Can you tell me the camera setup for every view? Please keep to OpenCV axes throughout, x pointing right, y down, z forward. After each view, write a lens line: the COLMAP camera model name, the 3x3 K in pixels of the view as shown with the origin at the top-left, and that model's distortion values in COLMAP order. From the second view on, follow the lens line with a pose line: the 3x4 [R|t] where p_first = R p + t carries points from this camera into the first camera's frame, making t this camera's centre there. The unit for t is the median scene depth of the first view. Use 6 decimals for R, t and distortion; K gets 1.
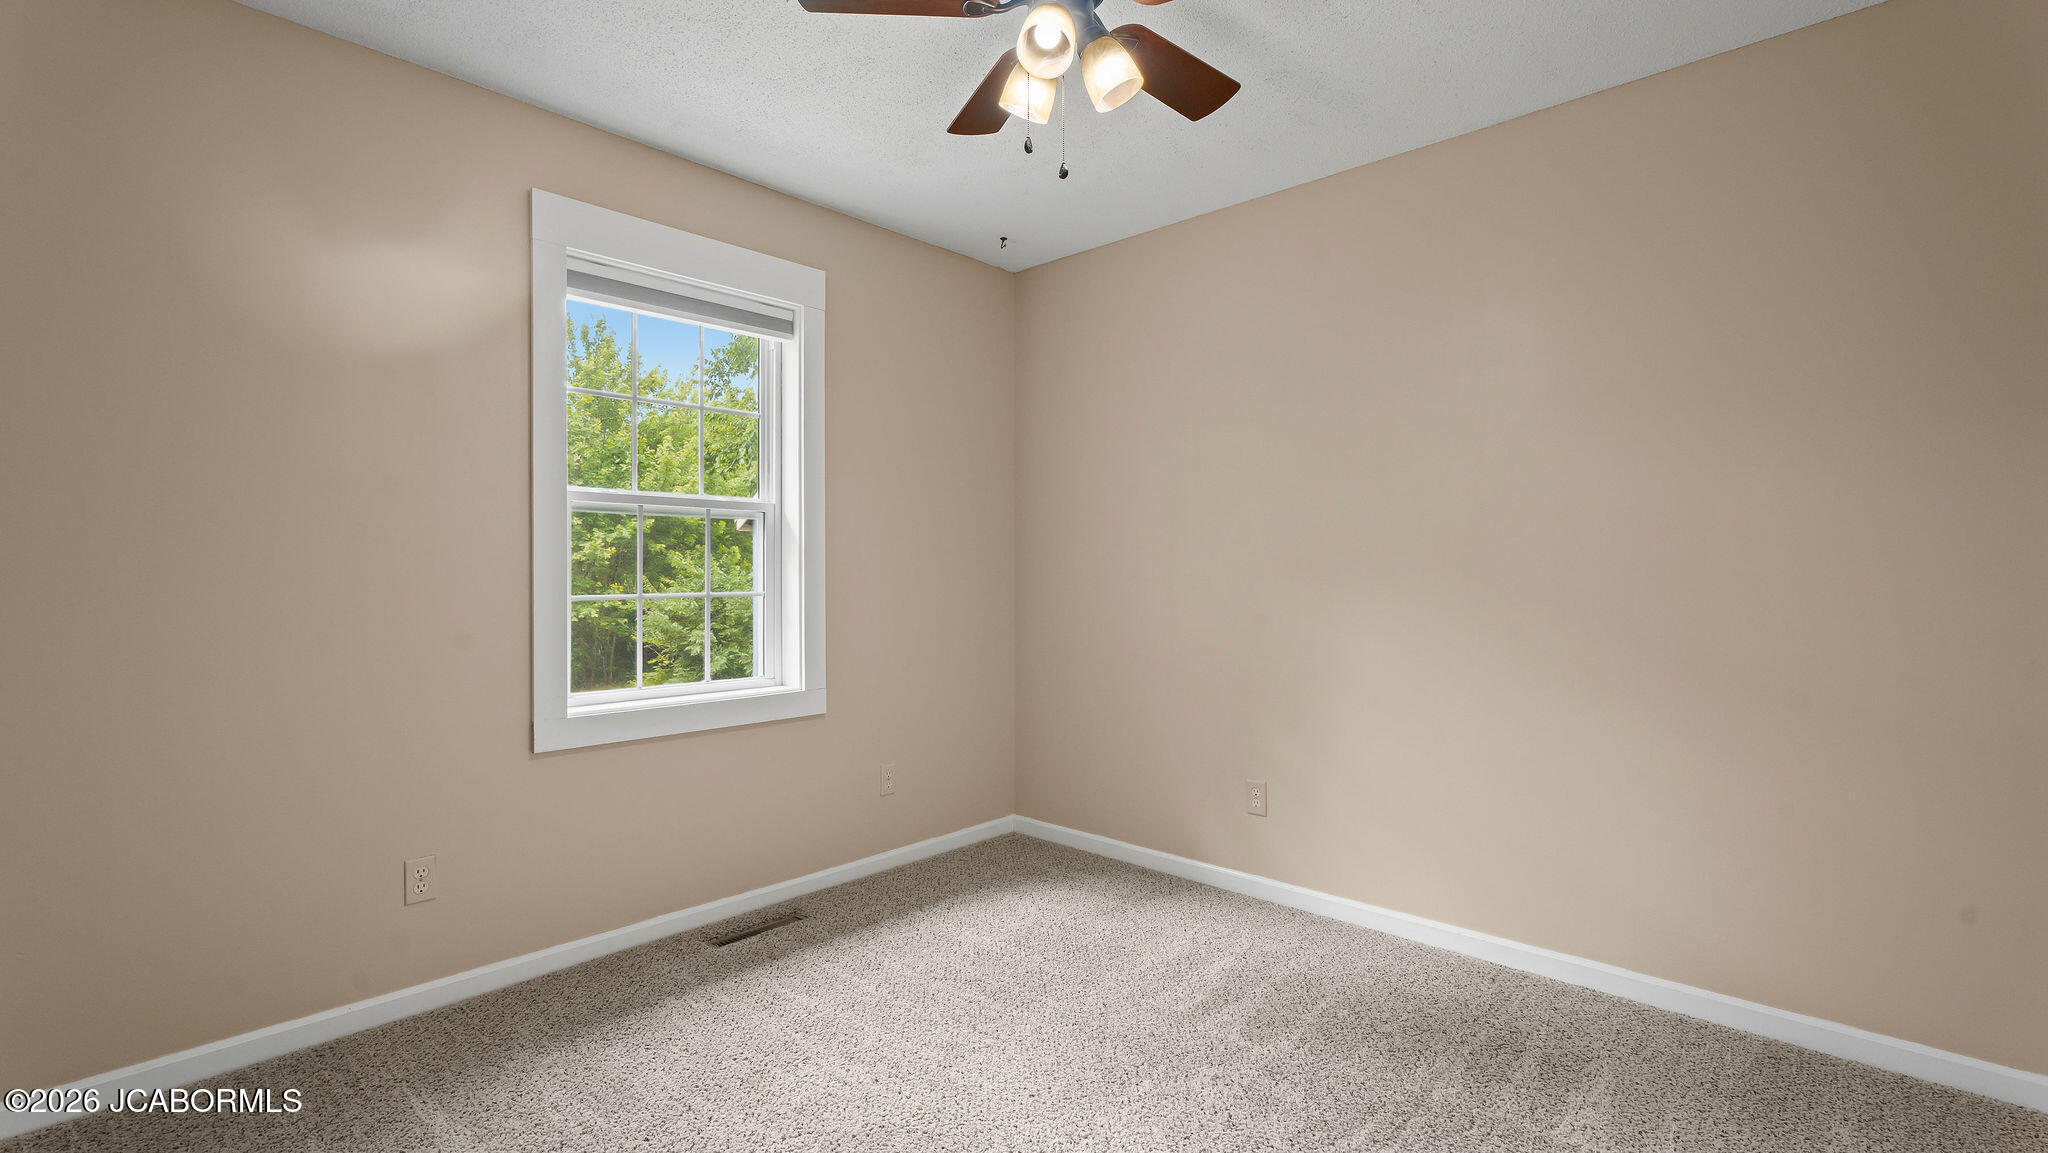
lens RADIAL K [[906.2, 0, 1030.2], [0, 906.2, 573.0], [0, 0, 1]] dist [-0.000856, 0.000641]
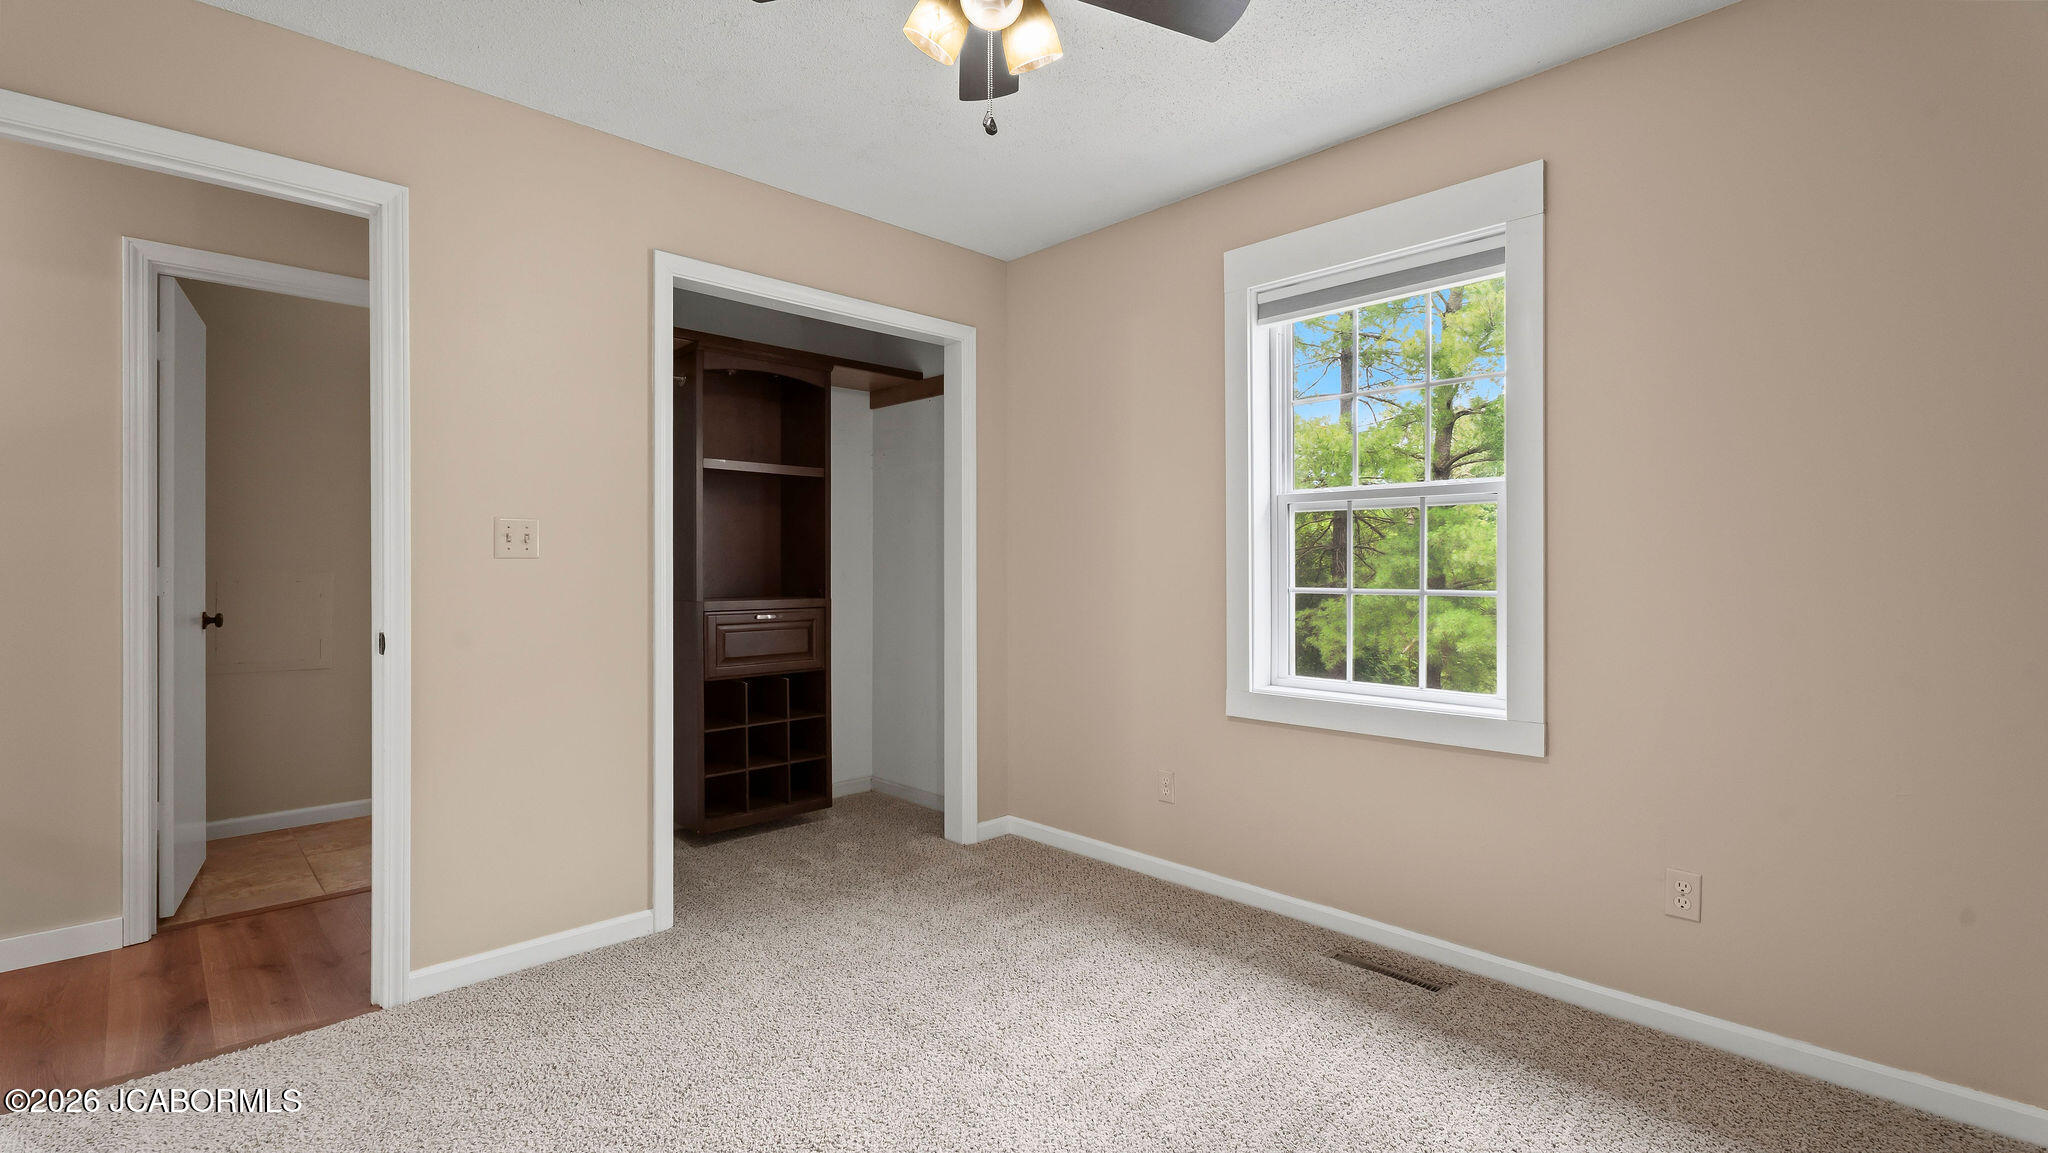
lens RADIAL K [[906.2, 0, 1013.1], [0, 906.2, 572.5], [0, 0, 1]] dist [-0.000856, 0.000641]
pose [[-0.056148, 0.004148, -0.998414, 0.590057], [-0.005163, 0.999977, 0.004444, 0.002889], [0.998409, 0.005404, -0.056126, 0.670981]]
